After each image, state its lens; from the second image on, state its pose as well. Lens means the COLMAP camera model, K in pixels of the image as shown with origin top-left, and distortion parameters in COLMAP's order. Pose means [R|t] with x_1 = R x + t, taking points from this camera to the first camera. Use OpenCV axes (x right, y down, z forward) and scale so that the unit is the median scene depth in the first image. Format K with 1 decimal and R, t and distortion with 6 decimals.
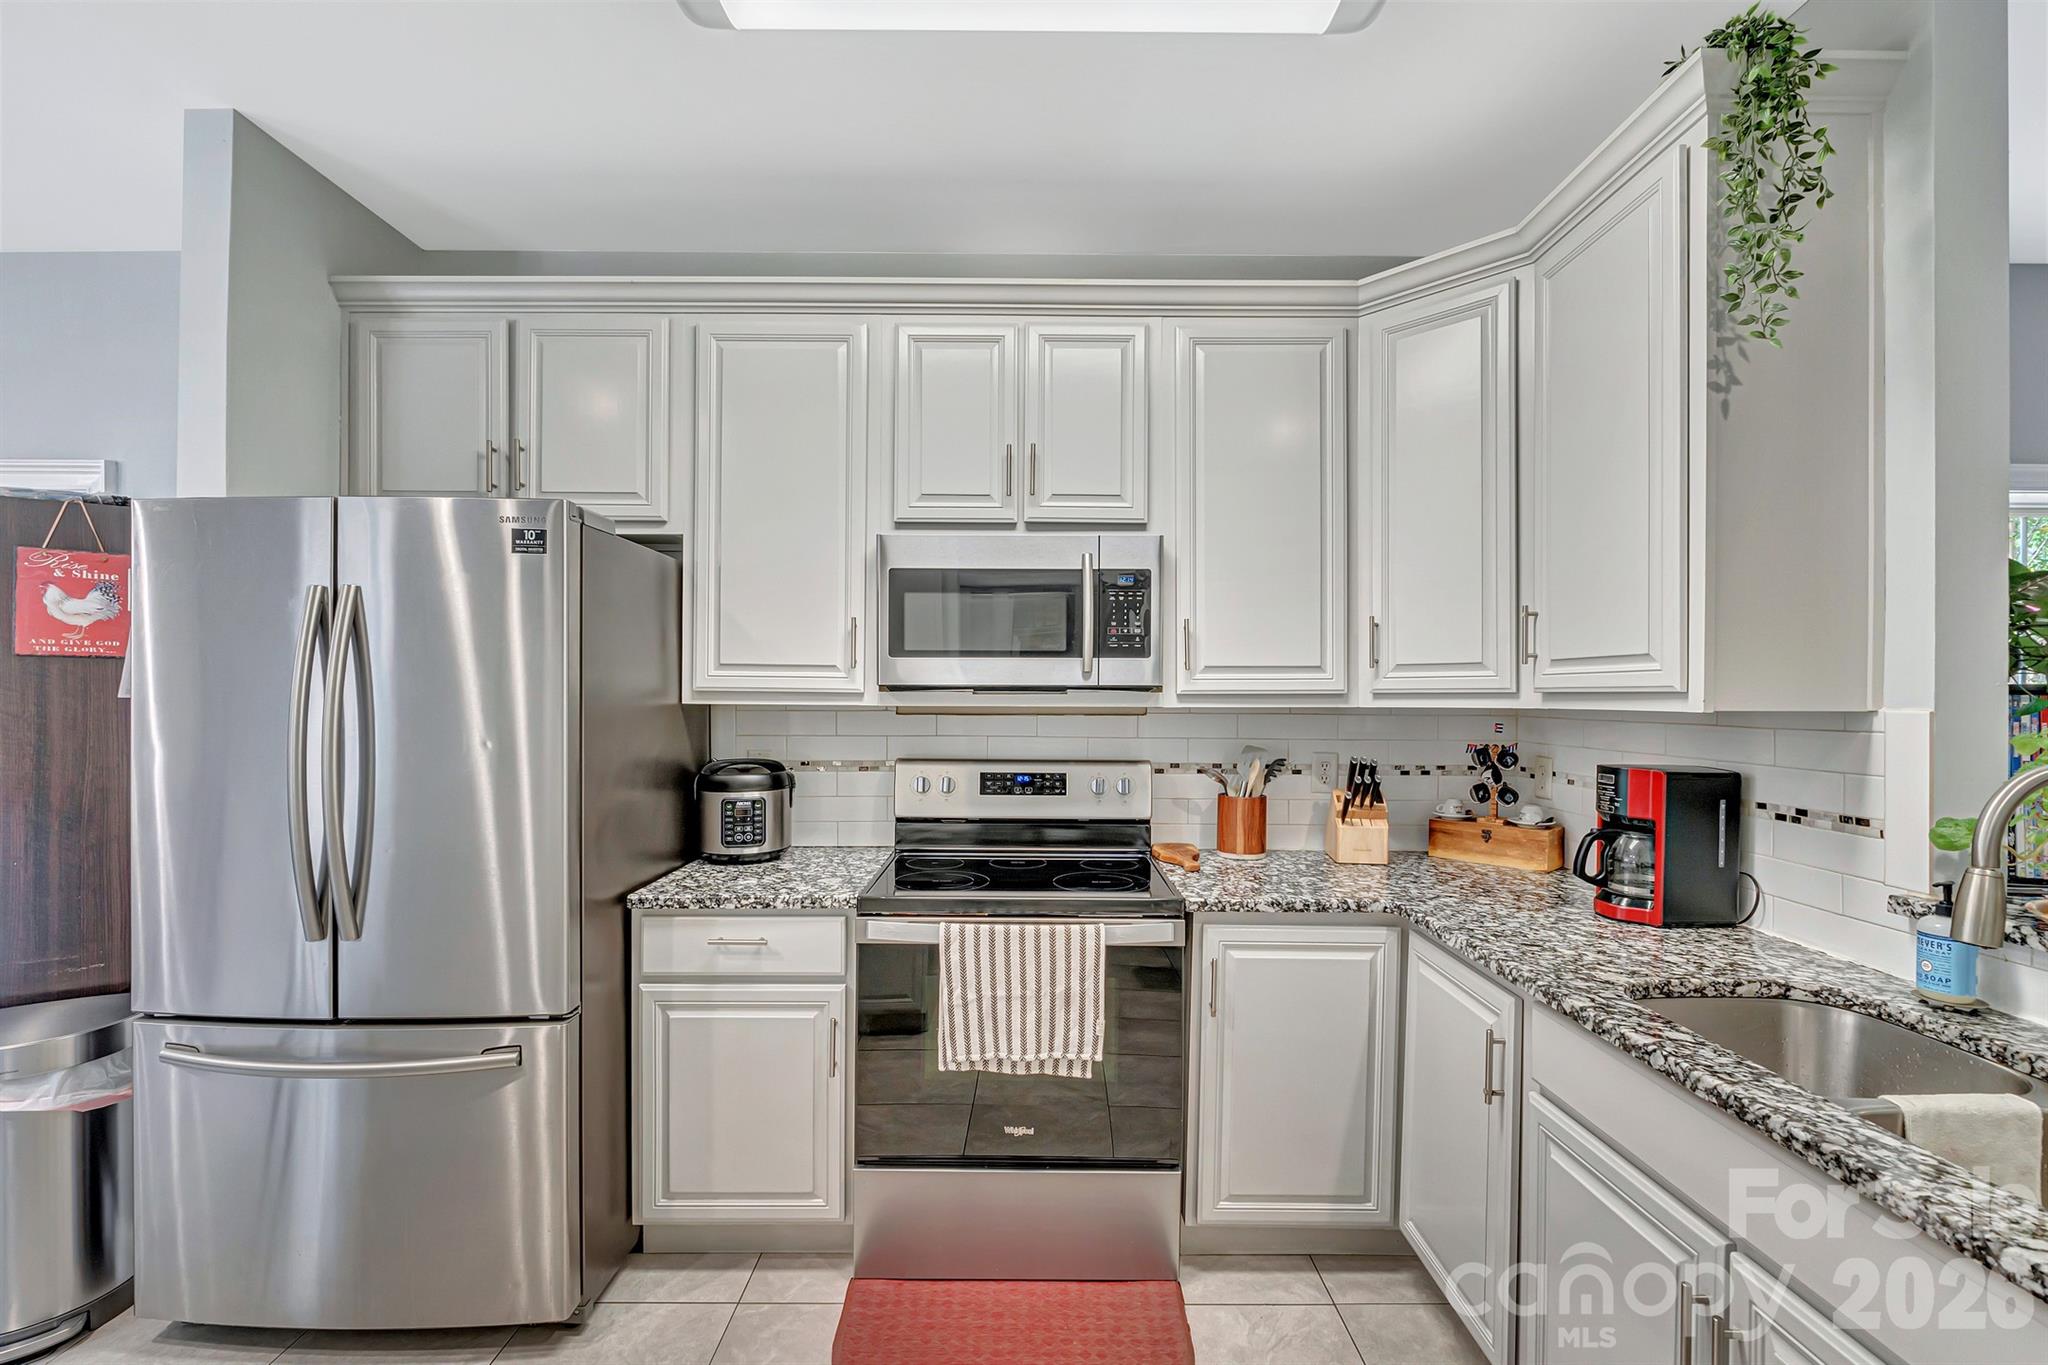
lens RADIAL K [[877.6, 0, 1031.8], [0, 877.6, 699.9], [0, 0, 1]] dist [-0.008185, -0.000175]
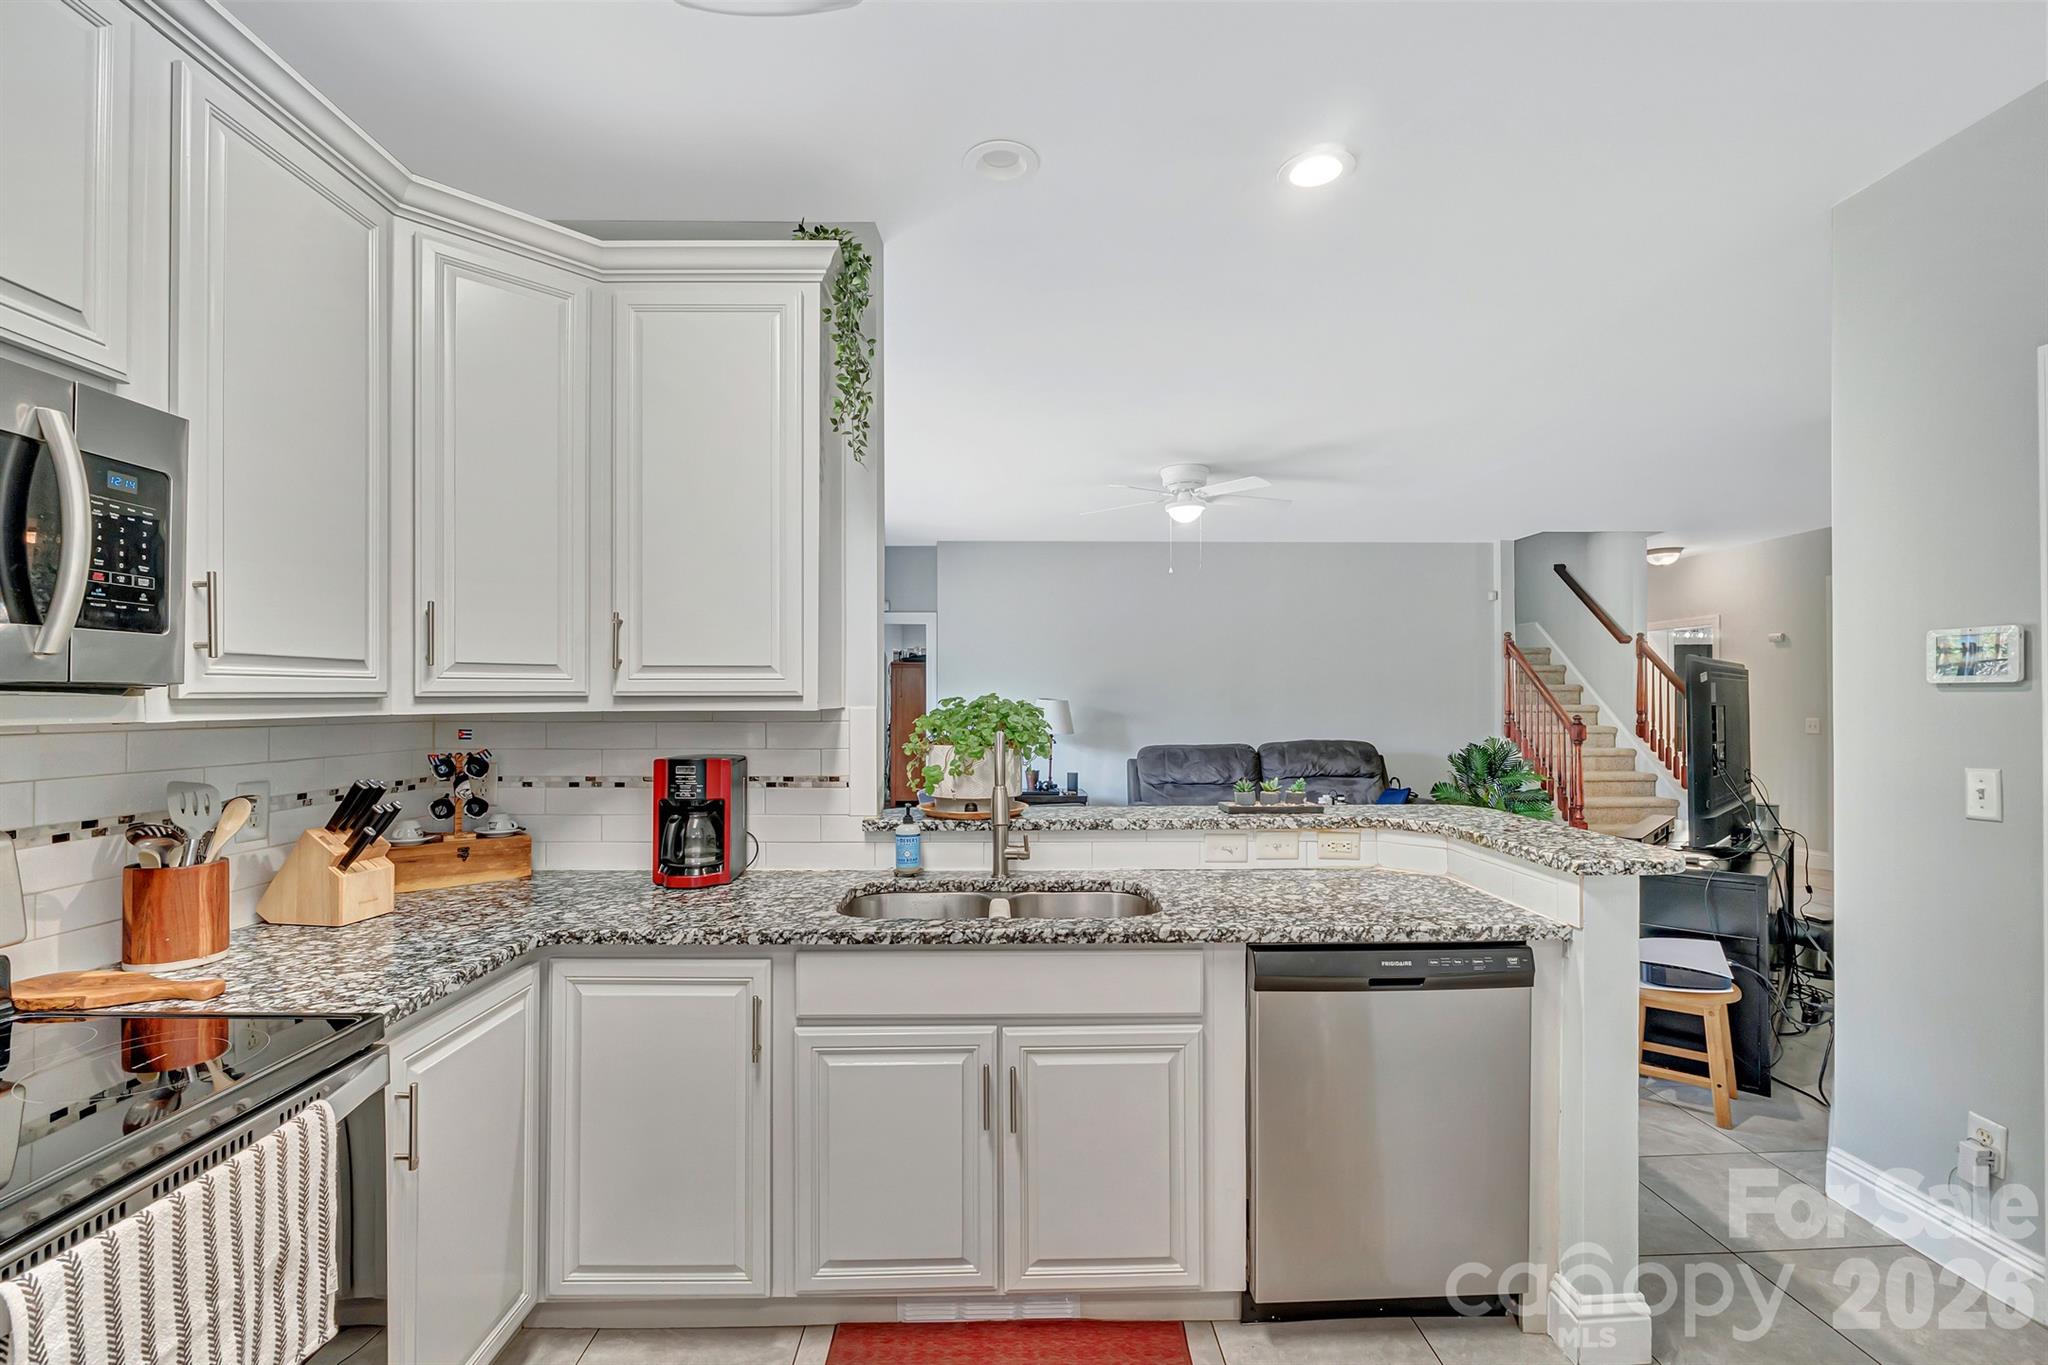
lens RADIAL K [[878.4, 0, 1019.8], [0, 878.4, 691.6], [0, 0, 1]] dist [-0.005203, 0.000000]
pose [[-0.015396, 0.003774, 0.999874, -0.482308], [0.006628, 0.999971, -0.003672, -0.006759], [-0.999860, 0.006570, -0.015420, 0.529755]]
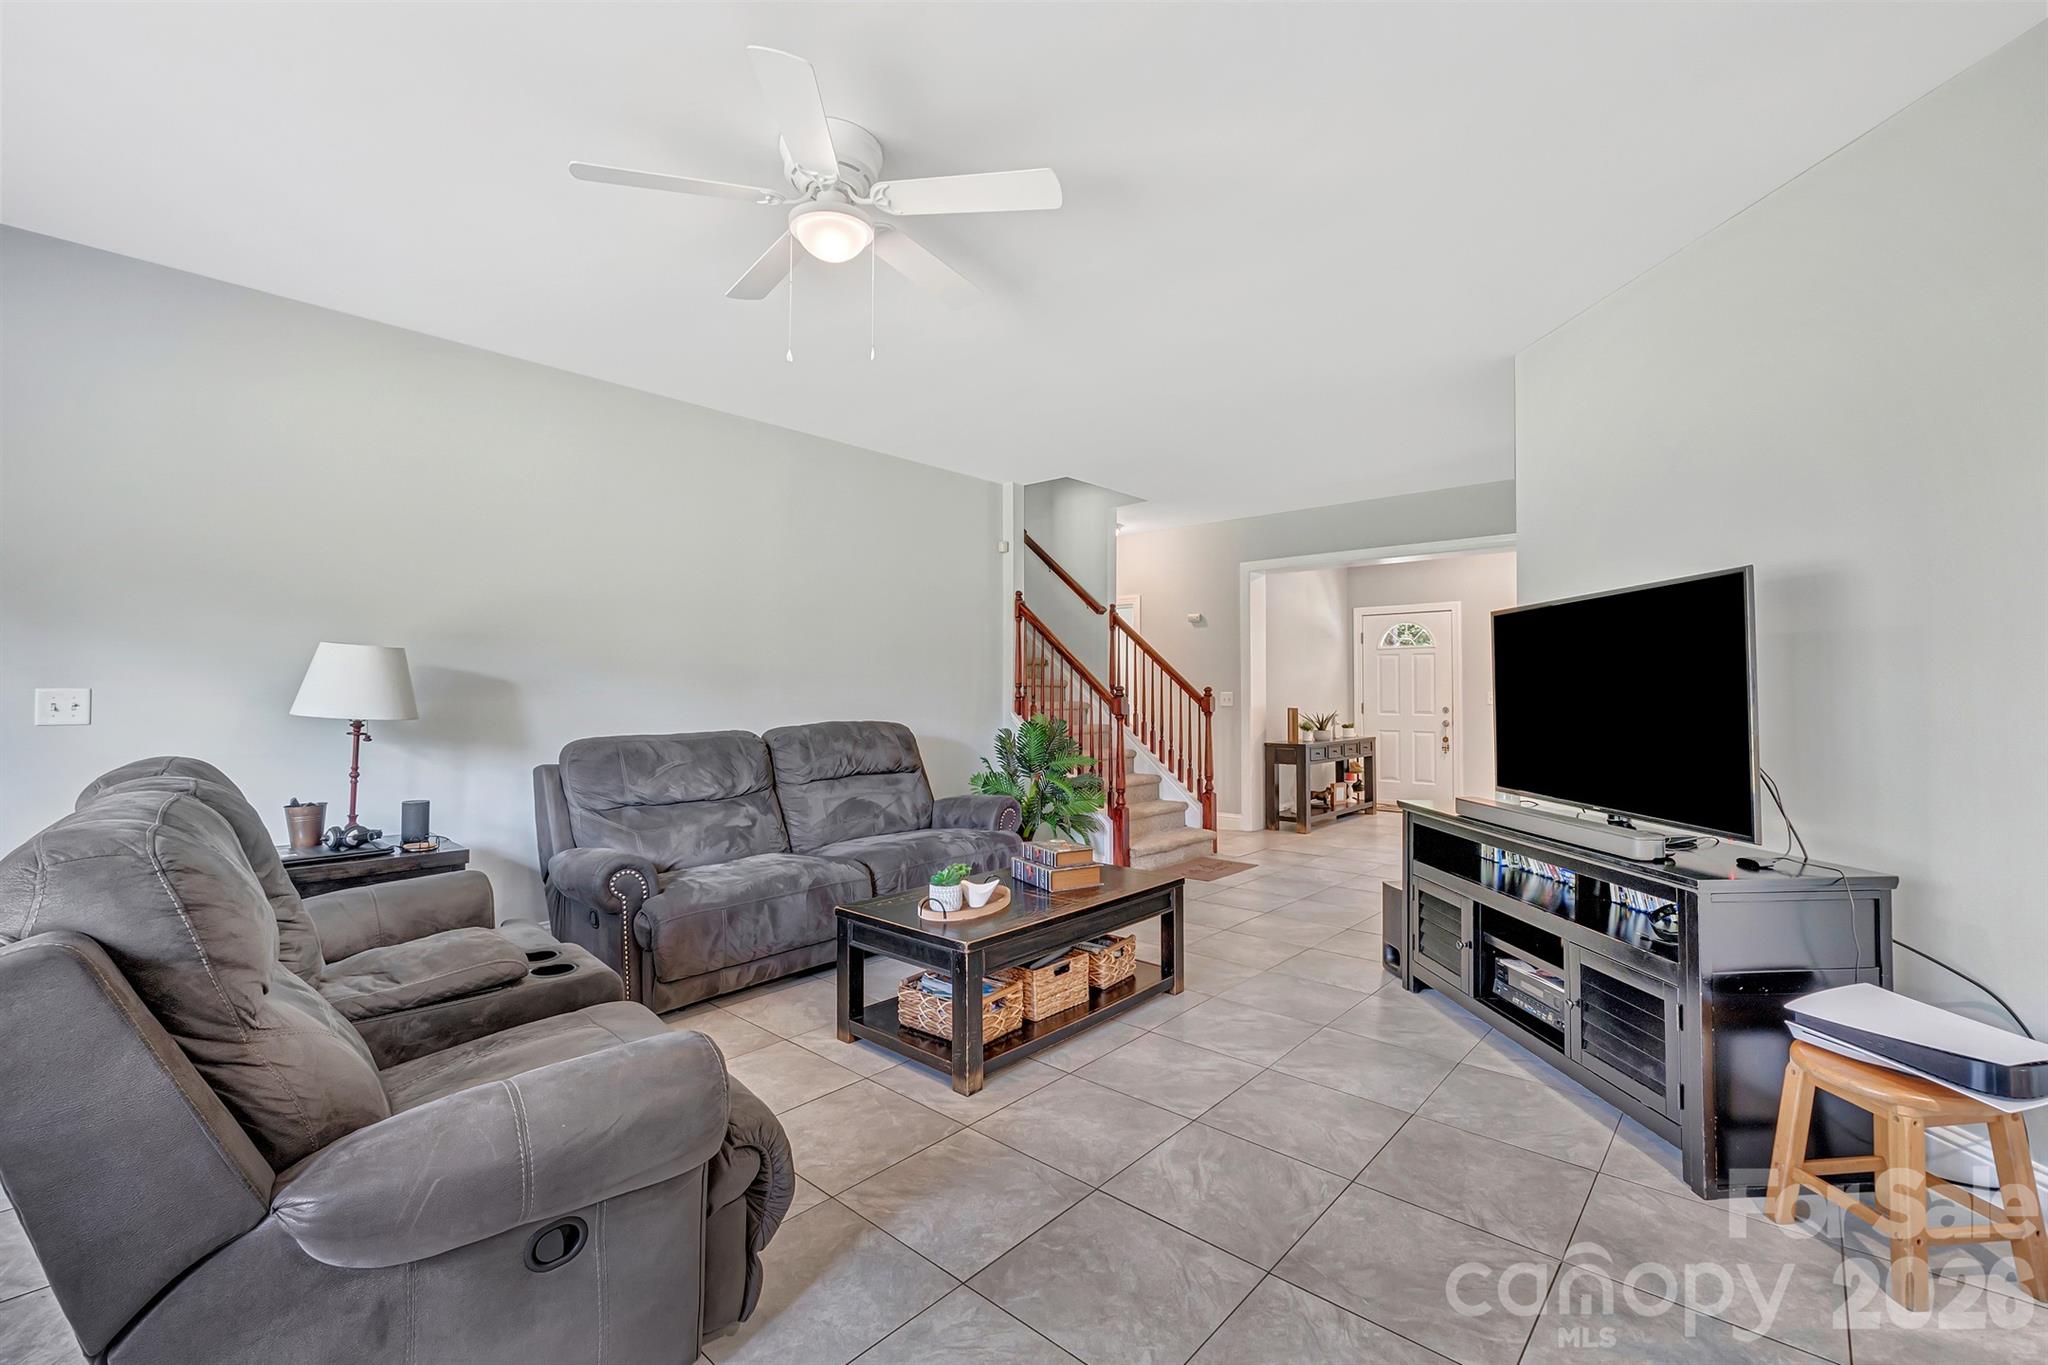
lens RADIAL K [[867.9, 0, 1023.8], [0, 867.9, 671.2], [0, 0, 1]] dist [-0.003787, -0.000169]
pose [[-0.738506, 0.001949, 0.674244, 1.018749], [-0.007421, 0.999912, -0.011019, 0.066018], [-0.674206, -0.013141, -0.738426, 0.698782]]
